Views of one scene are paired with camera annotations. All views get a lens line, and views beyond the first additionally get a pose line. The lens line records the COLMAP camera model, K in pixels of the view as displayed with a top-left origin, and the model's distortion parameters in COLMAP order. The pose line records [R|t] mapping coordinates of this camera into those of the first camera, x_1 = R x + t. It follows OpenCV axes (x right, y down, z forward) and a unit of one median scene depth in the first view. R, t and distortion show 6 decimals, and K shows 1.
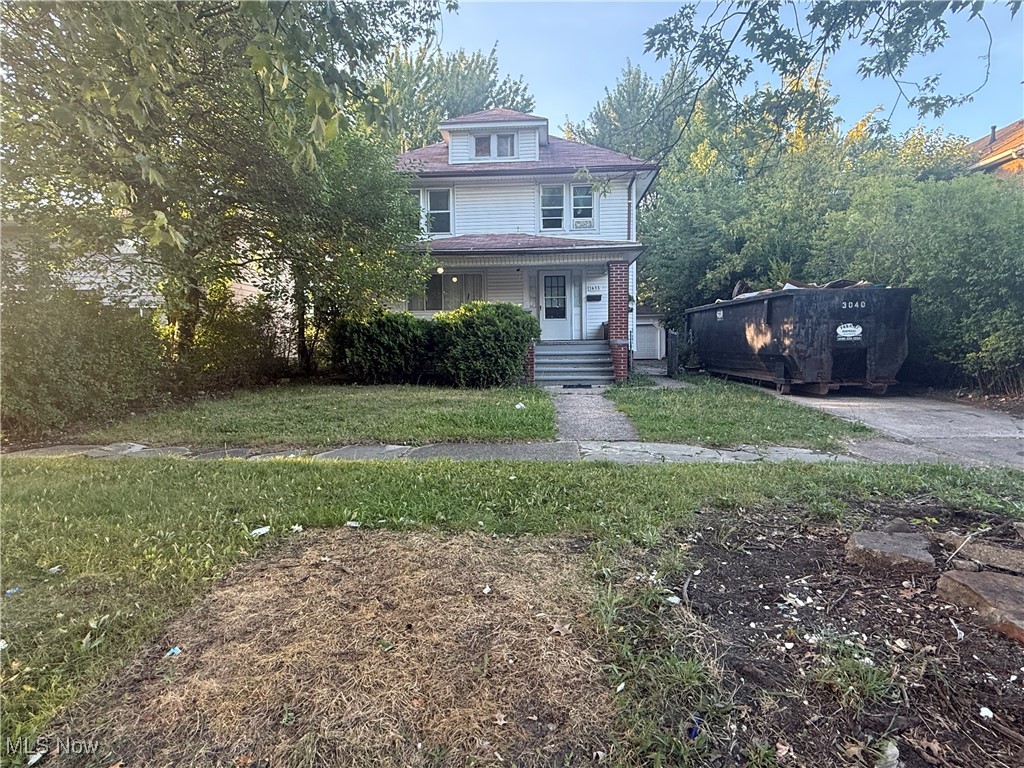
lens RADIAL K [[565.6, 0, 512.0], [0, 565.6, 384.0], [0, 0, 1]] dist [0.002489, 0.000169]
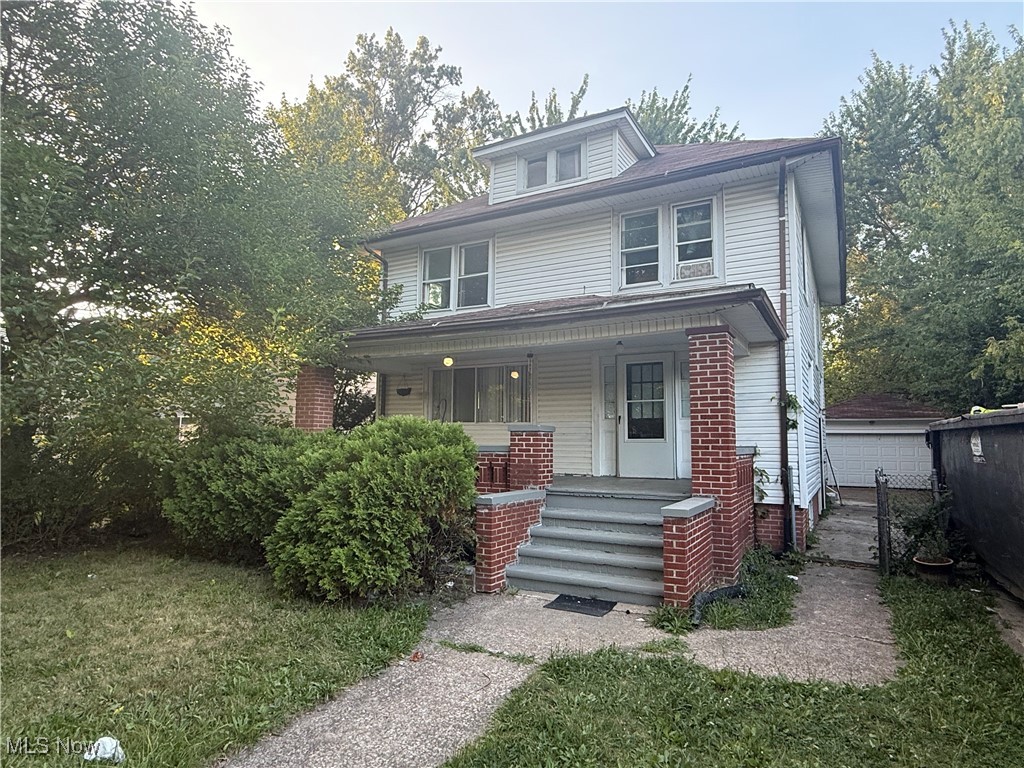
lens RADIAL K [[603.2, 0, 512.0], [0, 603.2, 388.5], [0, 0, 1]] dist [-0.000723, -0.000117]
pose [[0.903139, -0.020919, -0.428839, 0.215287], [-0.046346, 0.988226, -0.145810, -0.072751], [0.426840, 0.151562, 0.891536, 0.412541]]
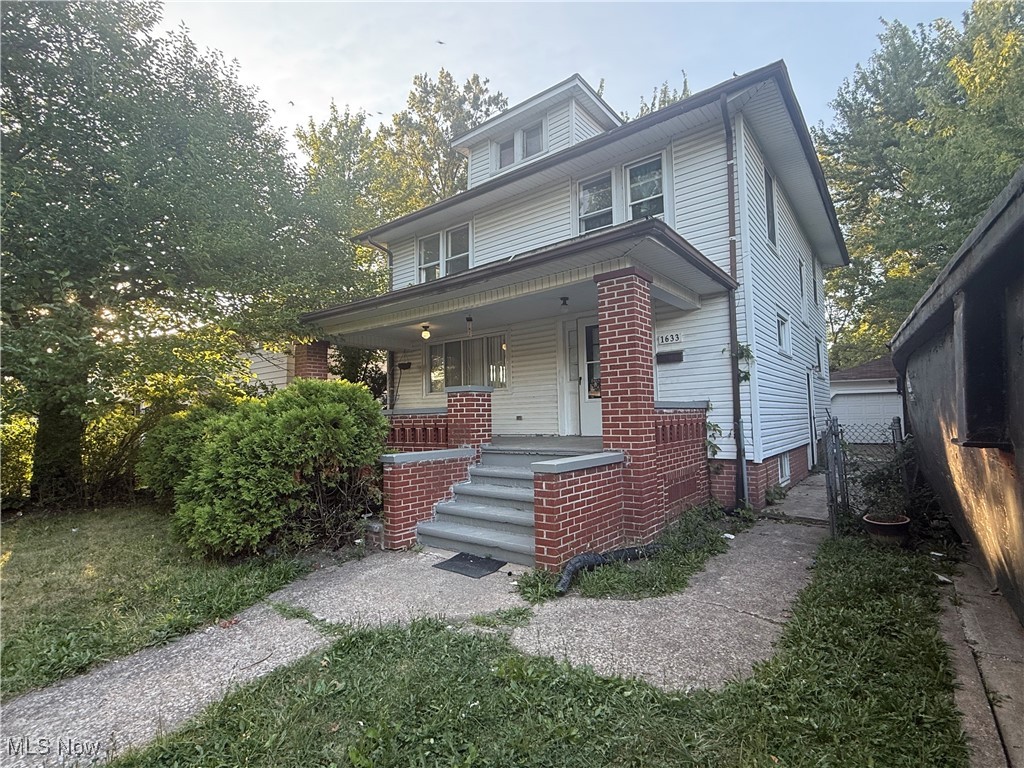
lens RADIAL K [[492.3, 0, 512.7], [0, 492.3, 386.0], [0, 0, 1]] dist [-0.000099, 0.000141]
pose [[0.825755, -0.042557, -0.562421, 0.282000], [-0.025748, 0.993266, -0.112962, -0.070115], [0.563440, 0.107760, 0.819099, 0.546551]]
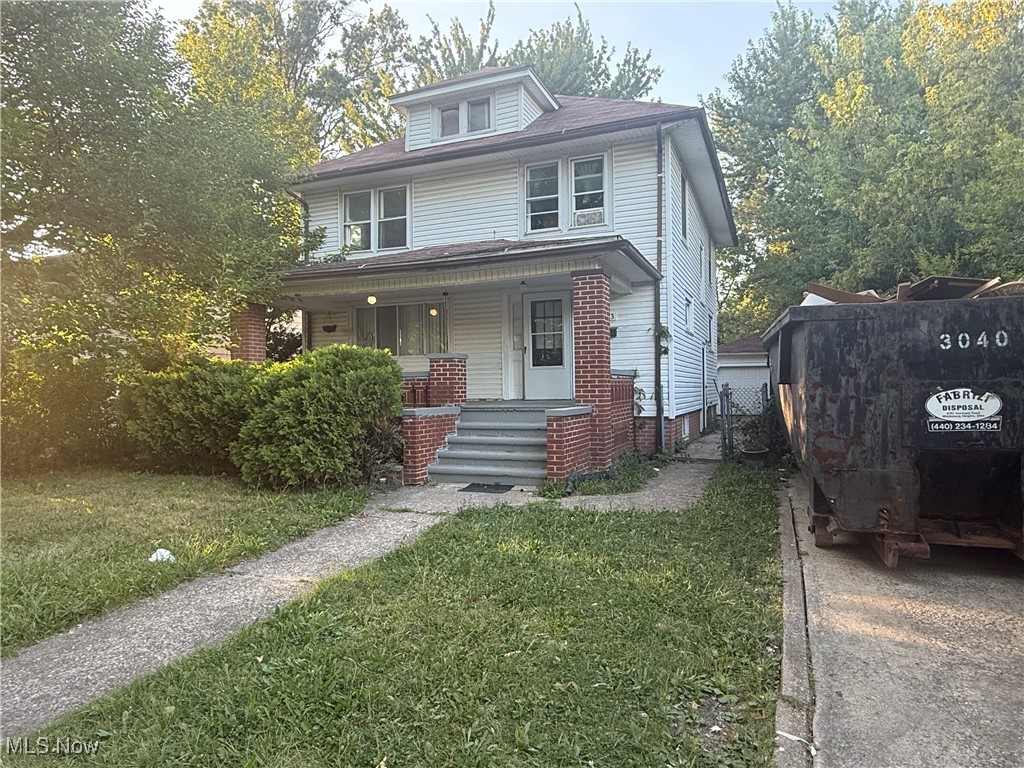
lens RADIAL K [[643.1, 0, 509.5], [0, 643.1, 391.1], [0, 0, 1]] dist [0.001277, -0.000344]
pose [[0.947226, 0.000281, -0.320566, 0.273303], [-0.019381, 0.998221, -0.056393, -0.045567], [0.319980, 0.059629, 0.945546, 0.297817]]
